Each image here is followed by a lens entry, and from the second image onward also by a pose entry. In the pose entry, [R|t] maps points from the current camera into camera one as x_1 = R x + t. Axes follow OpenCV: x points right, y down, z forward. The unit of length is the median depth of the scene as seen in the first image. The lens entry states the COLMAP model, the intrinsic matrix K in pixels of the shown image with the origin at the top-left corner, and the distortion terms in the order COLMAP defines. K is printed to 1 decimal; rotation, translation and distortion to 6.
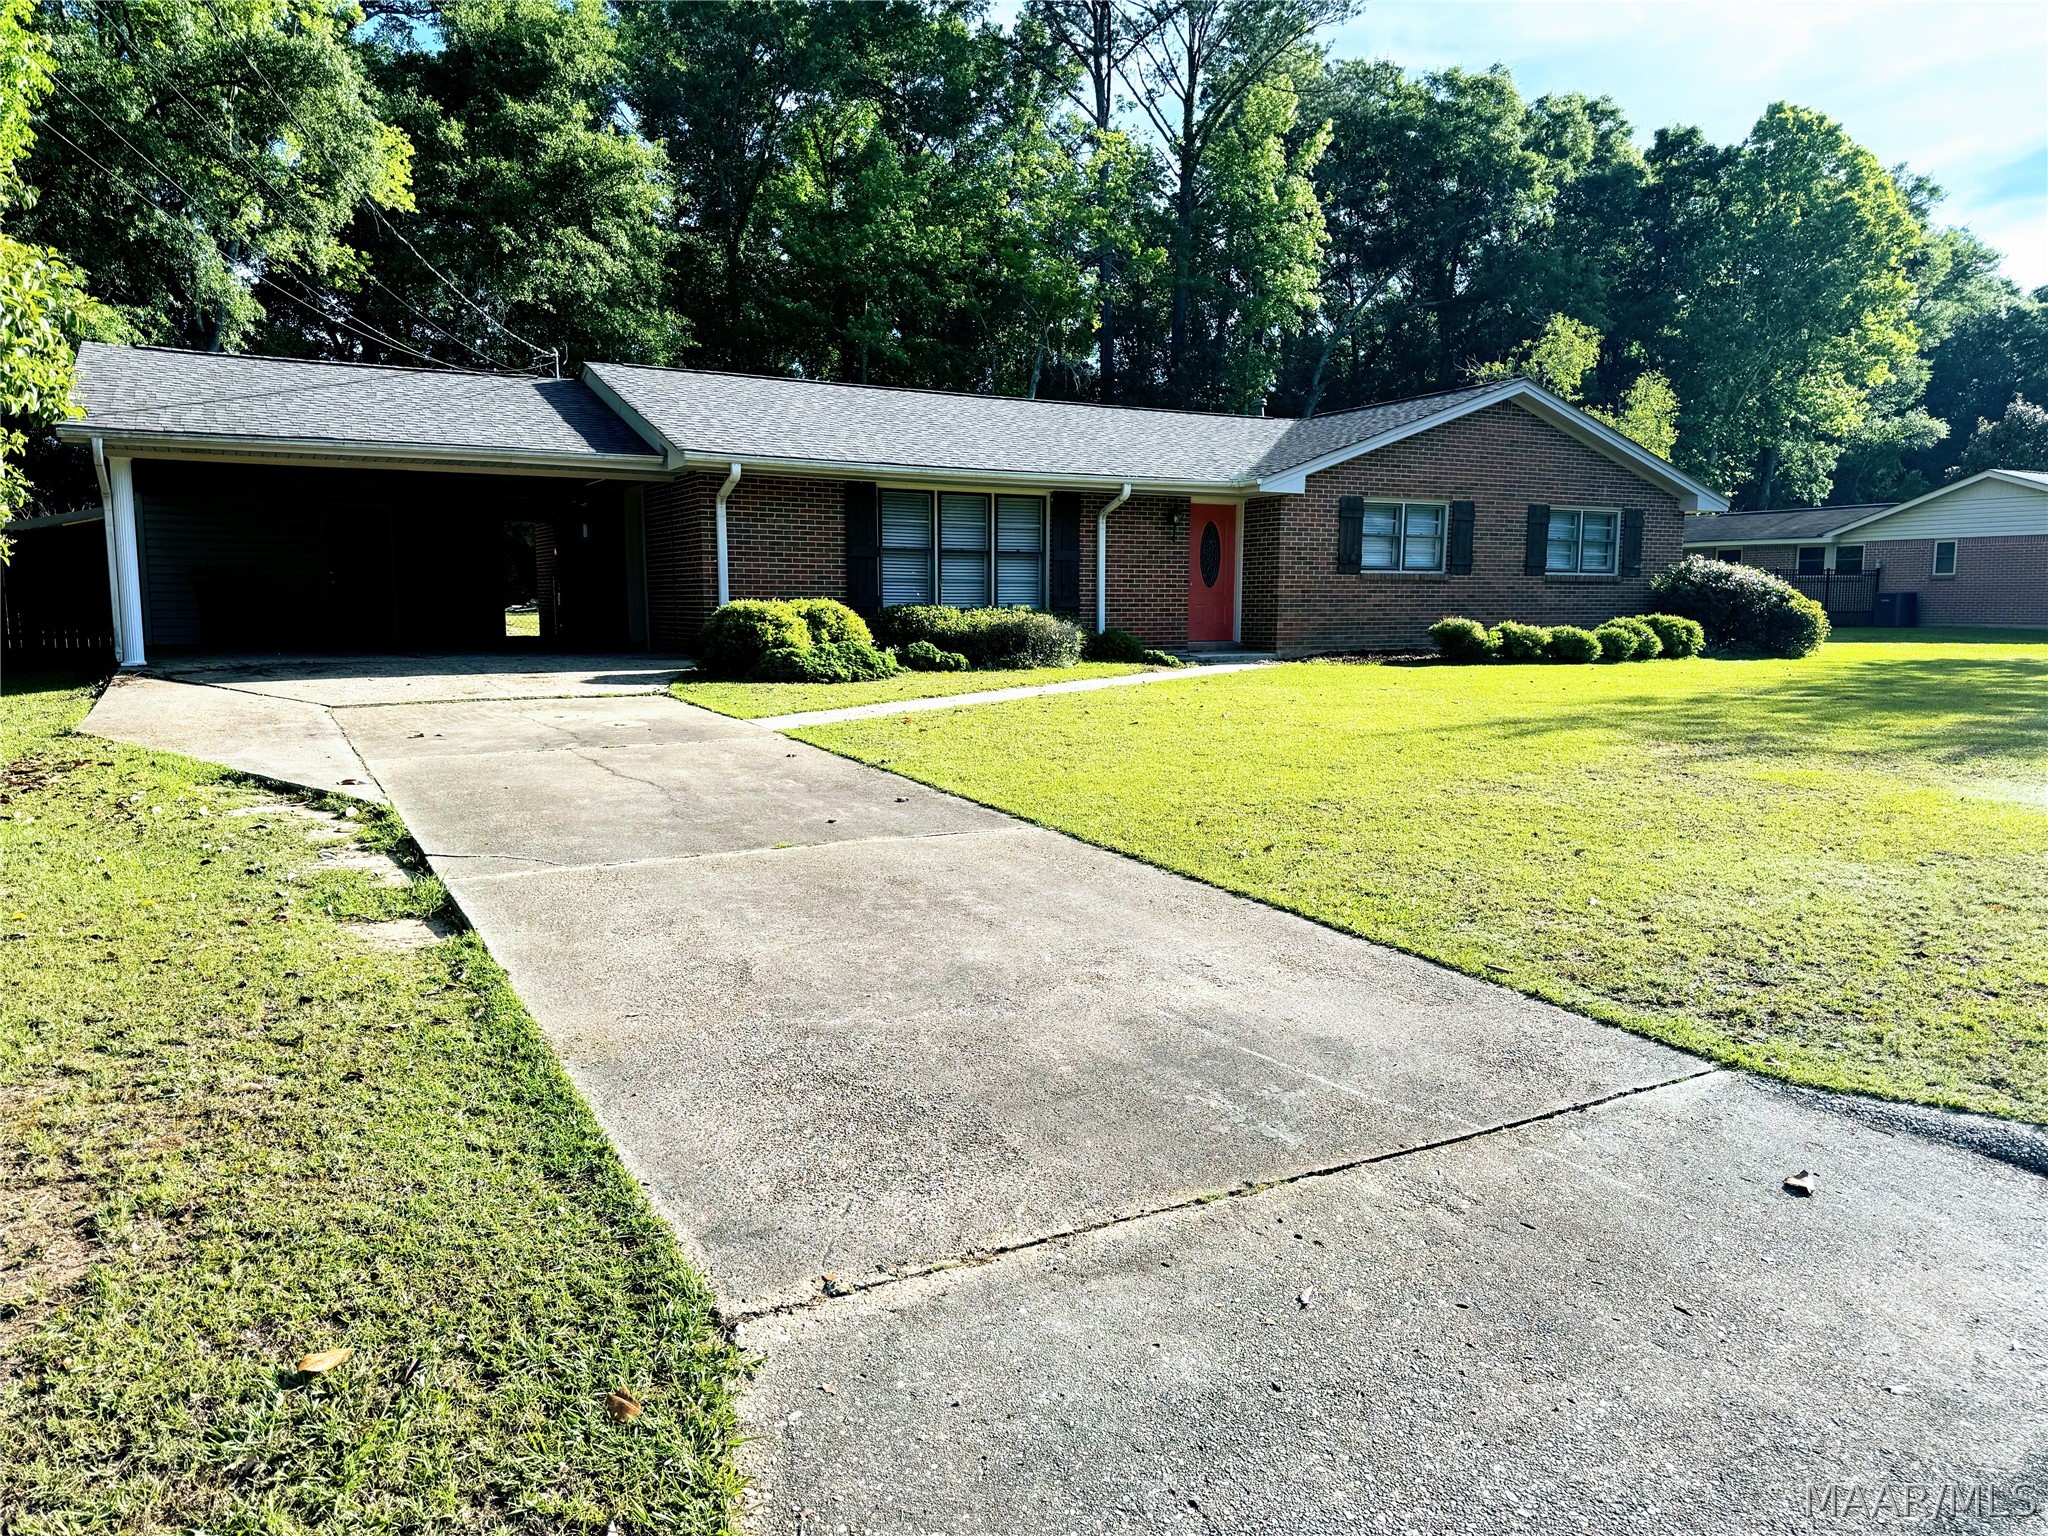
lens RADIAL K [[1438.8, 0, 1024.3], [0, 1438.8, 770.8], [0, 0, 1]] dist [0.091724, -0.125029]
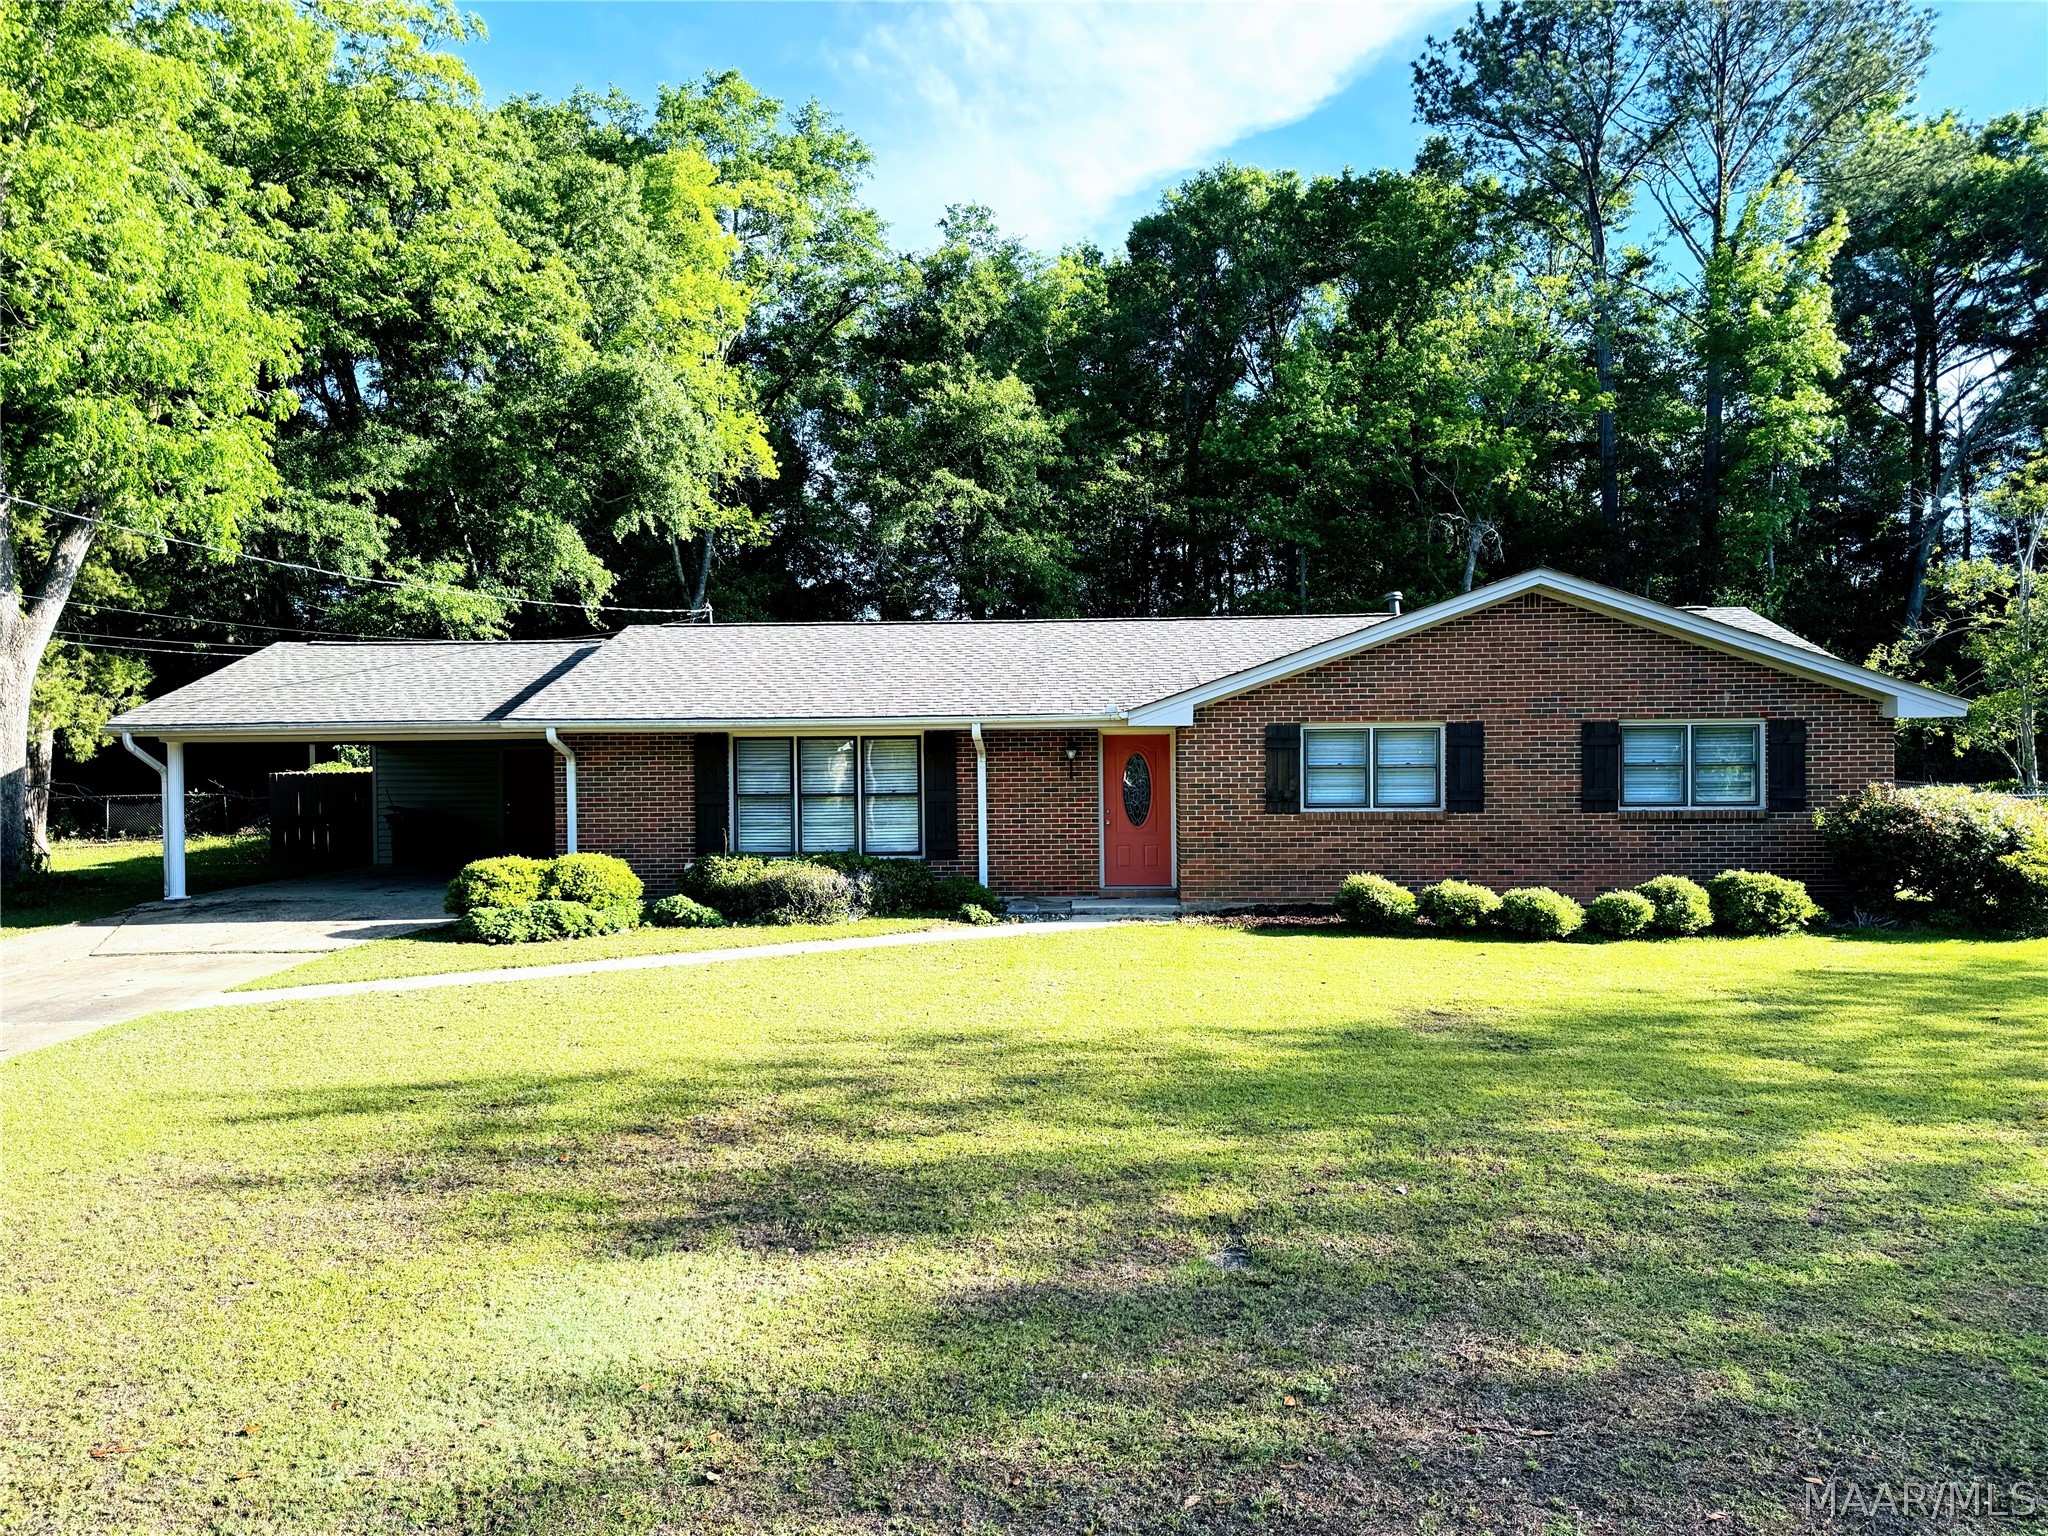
lens RADIAL K [[1438.8, 0, 1024.3], [0, 1438.8, 770.8], [0, 0, 1]] dist [0.091724, -0.125029]
pose [[0.851690, -0.006602, -0.524005, 0.526431], [-0.048387, 0.994658, -0.091179, -0.076249], [0.521807, 0.103011, 0.846821, 0.206894]]
